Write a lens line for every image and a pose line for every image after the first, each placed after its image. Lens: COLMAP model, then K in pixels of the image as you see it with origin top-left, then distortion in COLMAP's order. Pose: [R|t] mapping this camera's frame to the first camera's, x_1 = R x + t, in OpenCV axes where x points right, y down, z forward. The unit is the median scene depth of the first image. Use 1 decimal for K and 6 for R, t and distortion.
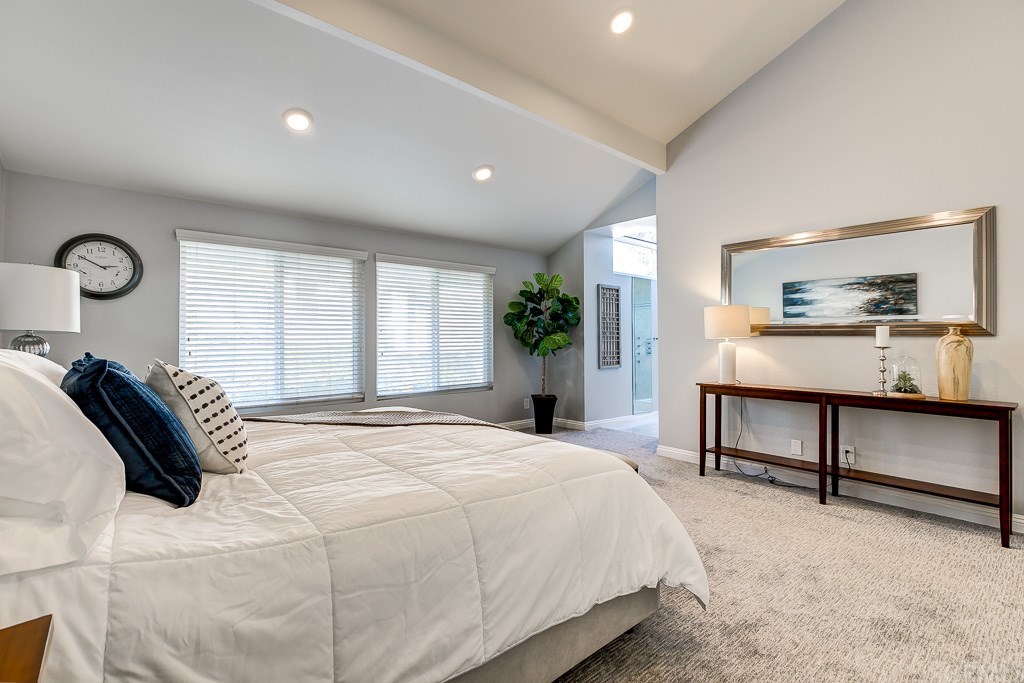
lens RADIAL K [[465.5, 0, 511.9], [0, 465.5, 339.4], [0, 0, 1]] dist [-0.003791, -0.000444]
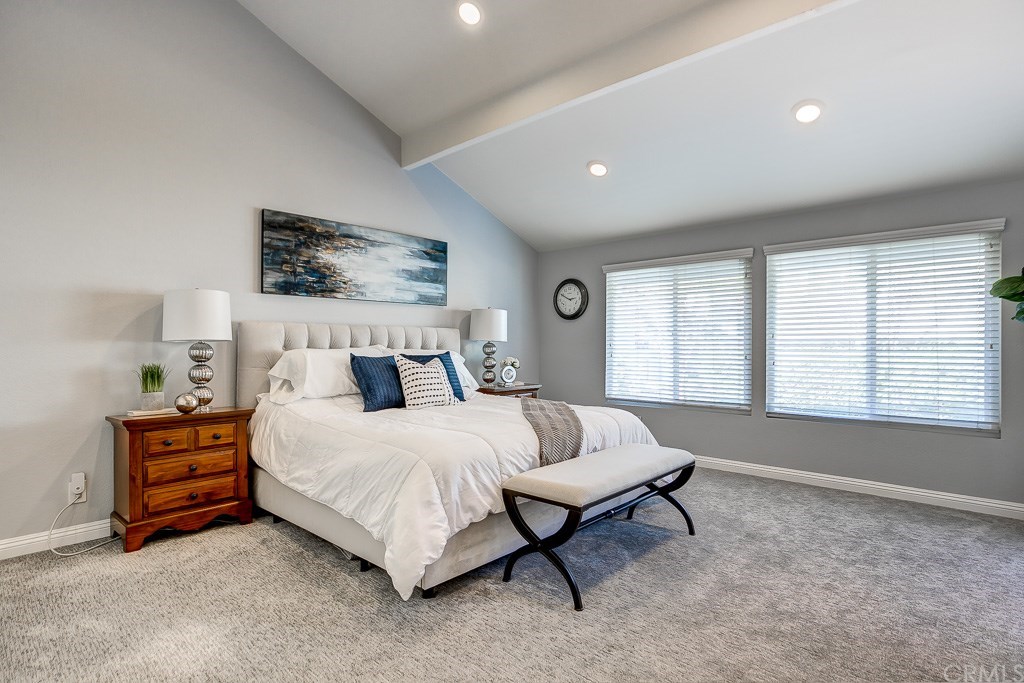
lens RADIAL K [[533.9, 0, 511.0], [0, 533.9, 340.4], [0, 0, 1]] dist [0.000795, 0.000126]
pose [[0.105192, 0.002187, -0.994450, 0.697276], [0.001956, 0.999995, 0.002406, -0.014684], [0.994450, -0.002198, 0.105187, 0.457370]]
